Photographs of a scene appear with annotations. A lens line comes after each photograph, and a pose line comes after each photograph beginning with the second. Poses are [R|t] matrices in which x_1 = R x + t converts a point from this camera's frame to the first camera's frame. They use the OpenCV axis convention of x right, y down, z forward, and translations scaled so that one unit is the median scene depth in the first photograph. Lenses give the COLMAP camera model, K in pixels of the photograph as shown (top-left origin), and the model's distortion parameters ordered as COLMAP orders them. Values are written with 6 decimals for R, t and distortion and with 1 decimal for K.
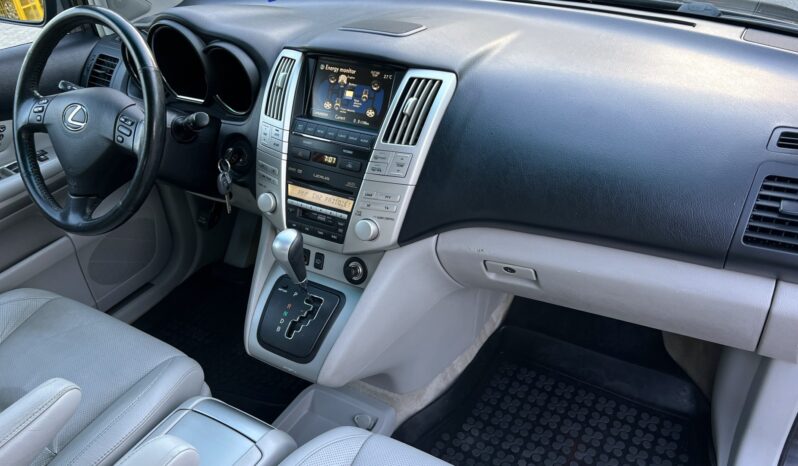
lens RADIAL K [[614.1, 0, 403.7], [0, 614.1, 234.8], [0, 0, 1]] dist [0.084078, -0.169095]
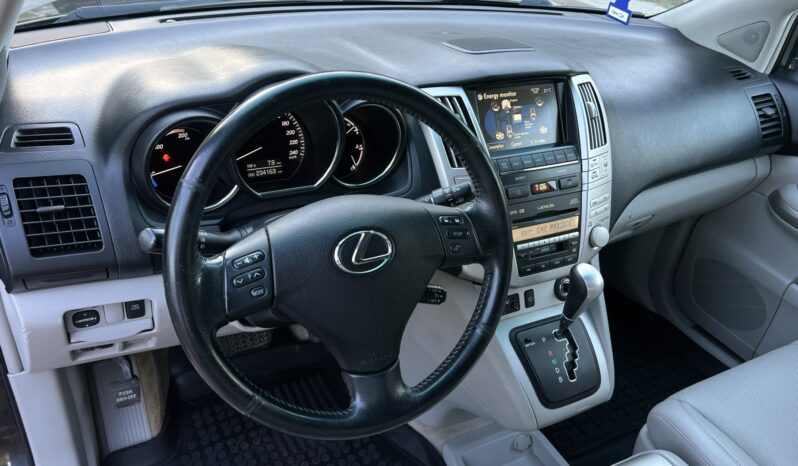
lens RADIAL K [[614.1, 0, 403.7], [0, 614.1, 234.8], [0, 0, 1]] dist [0.084078, -0.169095]
pose [[0.520743, -0.363995, 0.772227, -0.973756], [0.363509, 0.912993, 0.185217, -0.303322], [-0.772455, 0.184261, 0.607750, 0.596842]]
